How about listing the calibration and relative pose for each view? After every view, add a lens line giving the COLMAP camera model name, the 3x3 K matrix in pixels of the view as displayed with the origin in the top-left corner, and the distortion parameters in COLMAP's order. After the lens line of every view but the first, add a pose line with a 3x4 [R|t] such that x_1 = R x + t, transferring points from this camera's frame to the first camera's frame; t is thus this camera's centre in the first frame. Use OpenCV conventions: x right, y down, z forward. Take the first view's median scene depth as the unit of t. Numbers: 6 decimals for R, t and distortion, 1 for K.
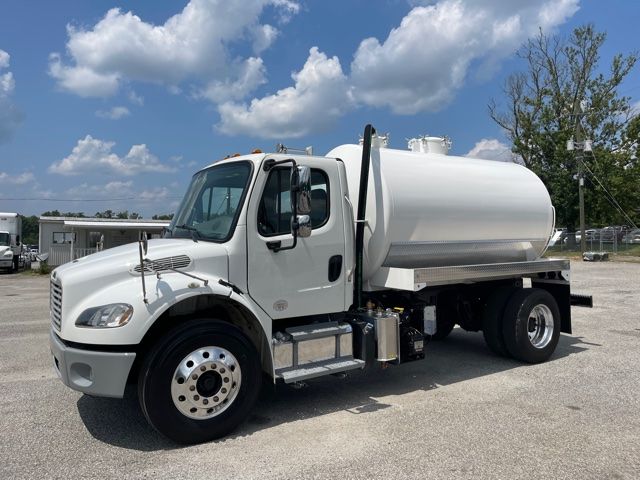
lens RADIAL K [[487.3, 0, 329.6], [0, 487.3, 230.7], [0, 0, 1]] dist [0.039546, 0.001325]
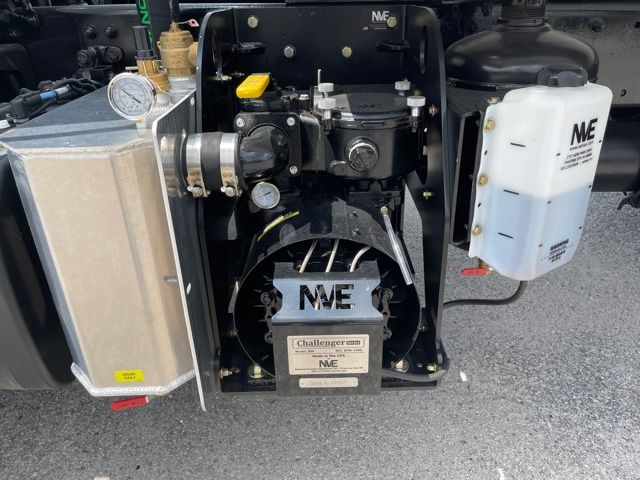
lens RADIAL K [[499.9, 0, 318.7], [0, 499.9, 243.6], [0, 0, 1]] dist [0.011843, 0.004545]
pose [[0.840346, 0.243061, -0.484499, 0.250563], [0.011284, 0.885790, 0.463949, 0.139791], [0.541933, -0.395345, 0.741628, 0.928494]]
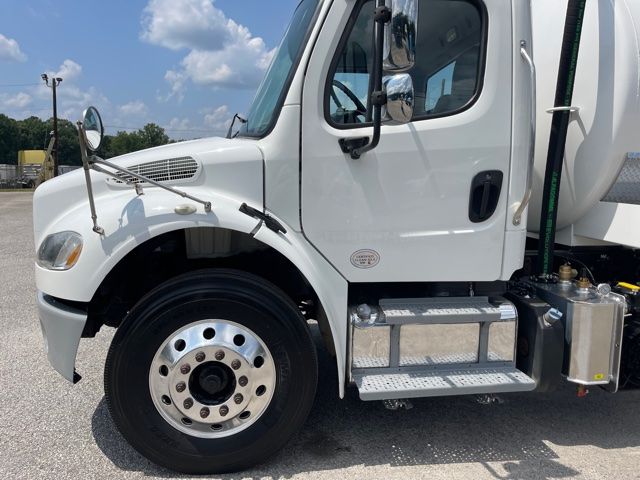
lens RADIAL K [[483.3, 0, 325.8], [0, 483.3, 243.1], [0, 0, 1]] dist [0.055297, -0.068028]
pose [[0.895818, 0.082181, -0.436756, 0.083172], [-0.016670, 0.988276, 0.151764, 0.048599], [0.444108, -0.128672, 0.886686, 0.447743]]
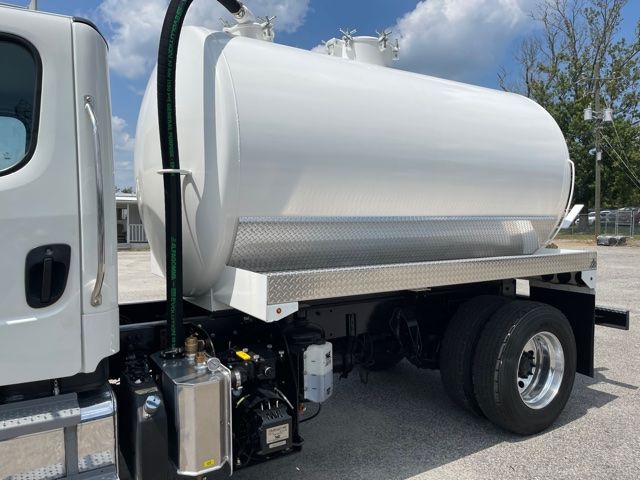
lens RADIAL K [[483.3, 0, 325.8], [0, 483.3, 243.1], [0, 0, 1]] dist [0.055297, -0.068028]
pose [[0.999628, 0.010517, -0.025184, 0.246169], [-0.008838, 0.997789, 0.065866, 0.018735], [0.025821, -0.065619, 0.997511, 0.561270]]
